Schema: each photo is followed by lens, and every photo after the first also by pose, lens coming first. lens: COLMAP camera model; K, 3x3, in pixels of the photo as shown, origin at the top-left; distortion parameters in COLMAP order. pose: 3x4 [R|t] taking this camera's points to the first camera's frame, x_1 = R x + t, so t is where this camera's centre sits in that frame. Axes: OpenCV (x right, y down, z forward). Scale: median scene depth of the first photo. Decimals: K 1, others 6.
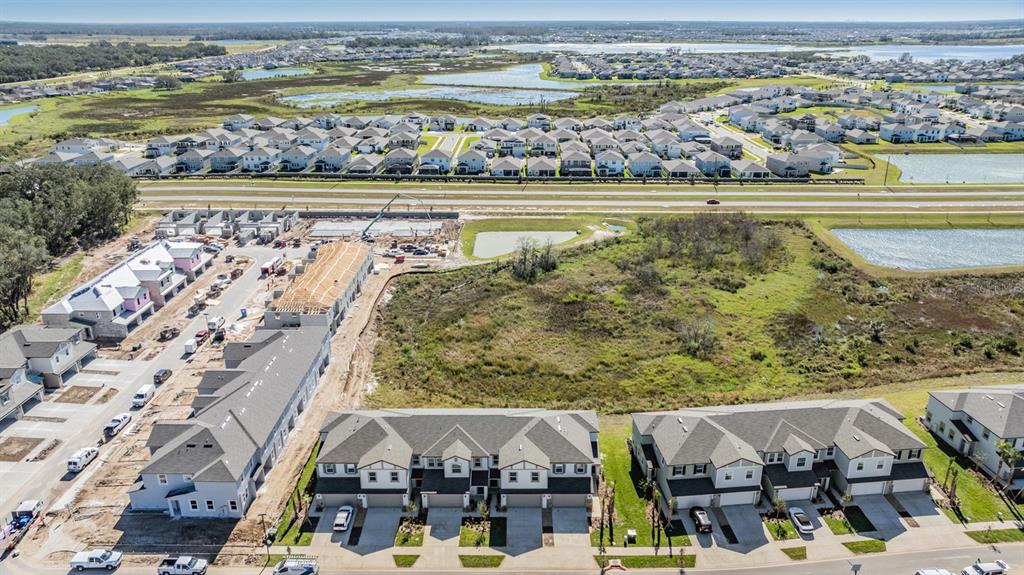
lens RADIAL K [[734.2, 0, 516.4], [0, 734.2, 281.5], [0, 0, 1]] dist [-0.025399, 0.001043]
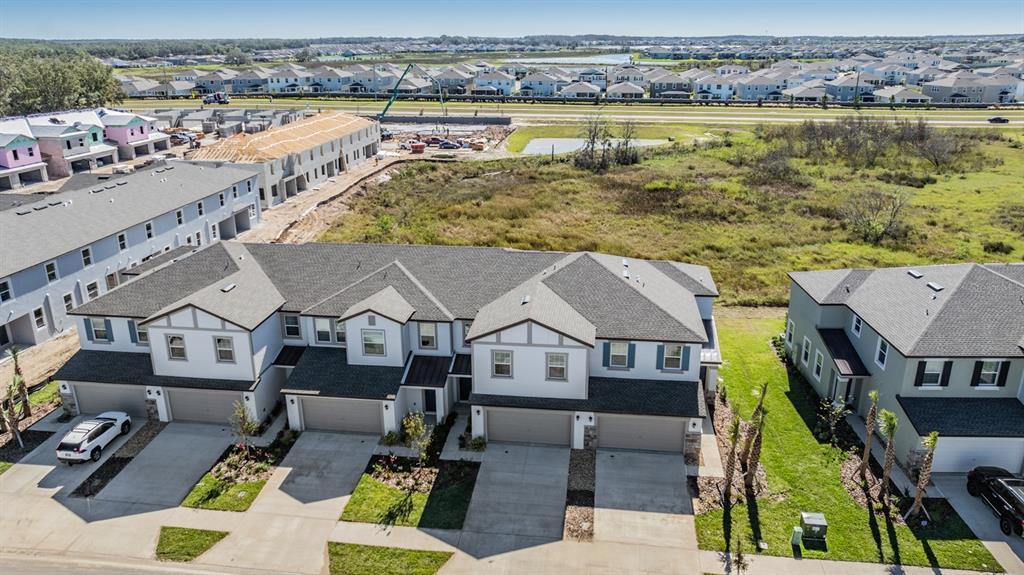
lens RADIAL K [[734.2, 0, 506.5], [0, 734.2, 292.1], [0, 0, 1]] dist [-0.025399, 0.001043]
pose [[0.991100, 0.036576, -0.127997, 0.047388], [-0.038992, 0.999105, -0.016425, 0.230142], [0.127282, 0.021270, 0.991638, 0.590585]]
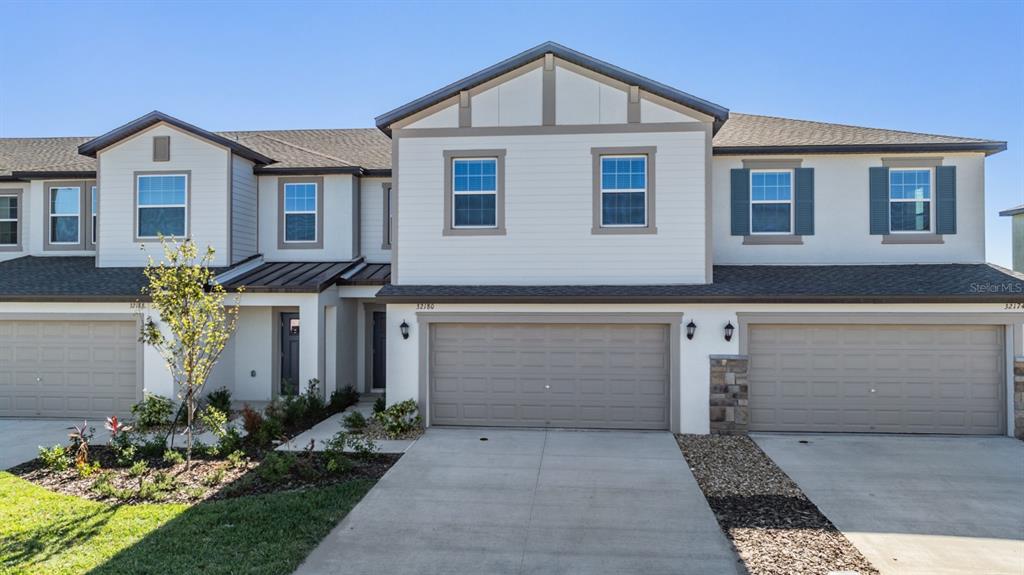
lens RADIAL K [[734.2, 0, 511.7], [0, 734.2, 288.0], [0, 0, 1]] dist [-0.025399, 0.001043]
pose [[0.995415, 0.000462, -0.095644, 0.017108], [-0.034183, 0.935659, -0.351245, 0.331691], [0.089328, 0.352904, 0.931385, 0.855820]]
